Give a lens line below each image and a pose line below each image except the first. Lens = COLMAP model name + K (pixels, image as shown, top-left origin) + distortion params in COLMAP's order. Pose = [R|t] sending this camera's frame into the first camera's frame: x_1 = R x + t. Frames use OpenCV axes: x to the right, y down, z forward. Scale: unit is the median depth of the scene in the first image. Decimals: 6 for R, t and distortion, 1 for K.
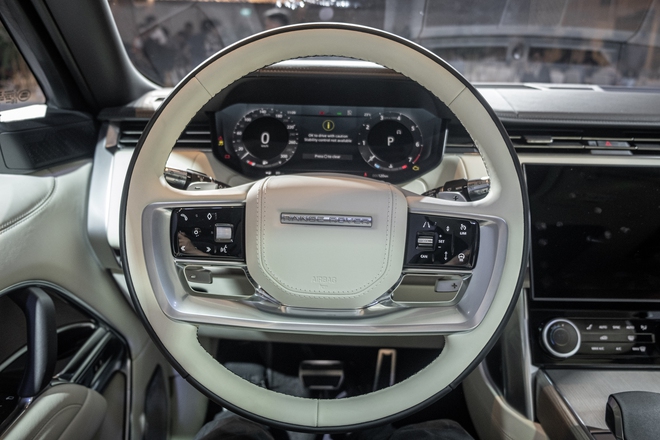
lens RADIAL K [[502.9, 0, 330.0], [0, 502.9, 220.0], [0, 0, 1]] dist [-0.040328, 0.010238]
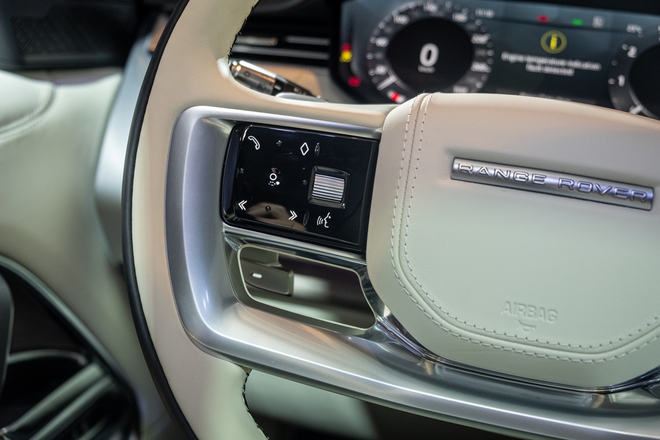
lens RADIAL K [[798.9, 0, 330.0], [0, 798.9, 220.0], [0, 0, 1]] dist [-0.056694, 0.036023]
pose [[0.968711, 0.123622, -0.215212, -0.028247], [-0.137146, 0.989337, -0.049027, 0.065154], [0.206856, 0.077009, 0.975336, 0.175394]]
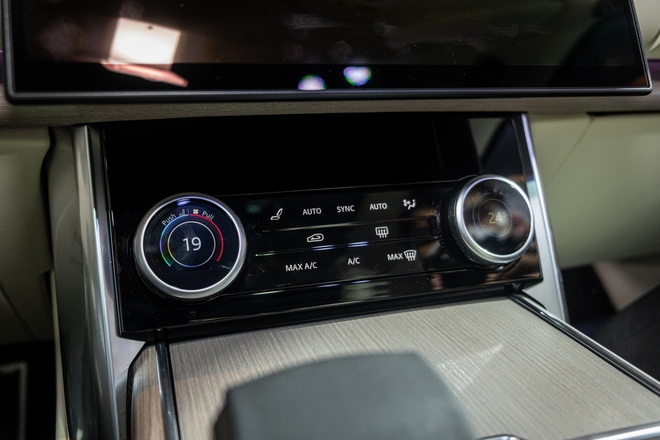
lens RADIAL K [[584.6, 0, 330.0], [0, 584.6, 220.0], [0, 0, 1]] dist [-0.006849, -0.000506]
pose [[0.946269, -0.097481, 0.308338, 0.422958], [0.092517, 0.995237, 0.030716, 0.209956], [-0.309863, -0.000539, 0.950781, 0.563462]]
